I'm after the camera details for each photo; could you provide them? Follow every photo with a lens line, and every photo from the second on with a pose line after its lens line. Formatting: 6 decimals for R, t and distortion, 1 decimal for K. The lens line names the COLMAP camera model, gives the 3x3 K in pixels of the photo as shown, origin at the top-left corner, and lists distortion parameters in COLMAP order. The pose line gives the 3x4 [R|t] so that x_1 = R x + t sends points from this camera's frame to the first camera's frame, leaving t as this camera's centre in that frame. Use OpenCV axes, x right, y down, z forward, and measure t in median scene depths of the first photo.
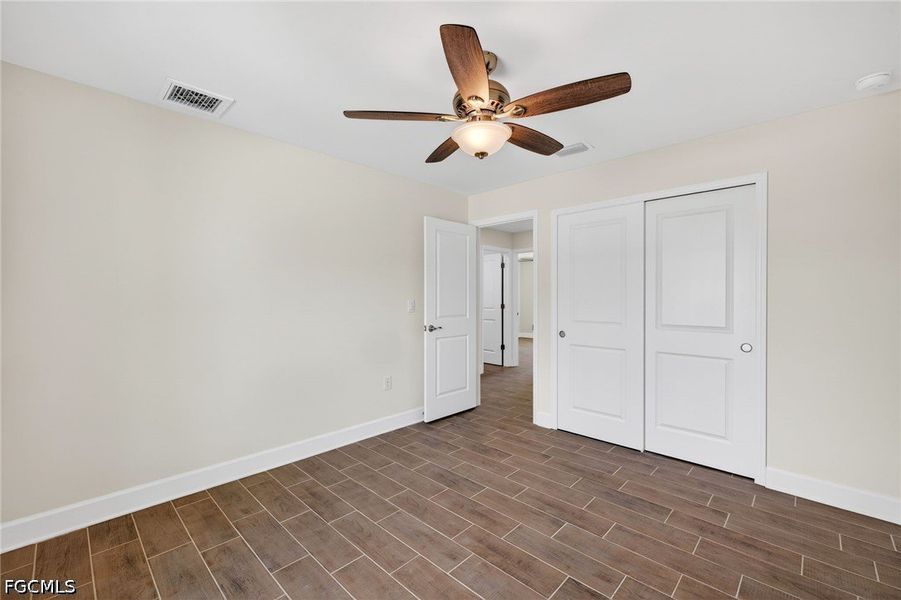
lens RADIAL K [[376.3, 0, 450.5], [0, 376.3, 300.0], [0, 0, 1]] dist [0.000102, 0.000255]
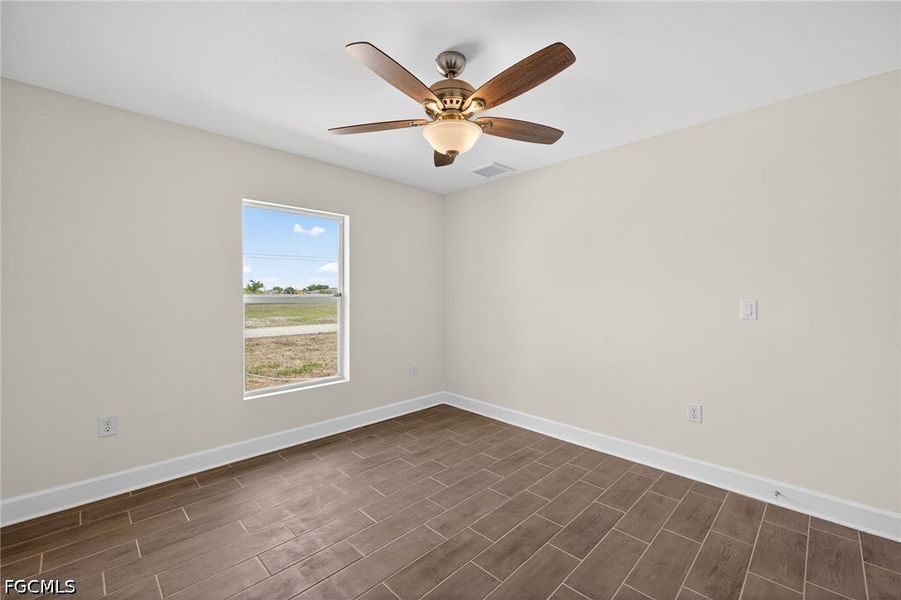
lens RADIAL K [[376.3, 0, 450.5], [0, 376.3, 300.0], [0, 0, 1]] dist [0.000102, 0.000255]
pose [[-0.021842, 0.022246, -0.999514, 0.981890], [-0.005893, 0.999732, 0.022379, -0.032769], [0.999744, 0.006379, -0.021705, 0.896359]]
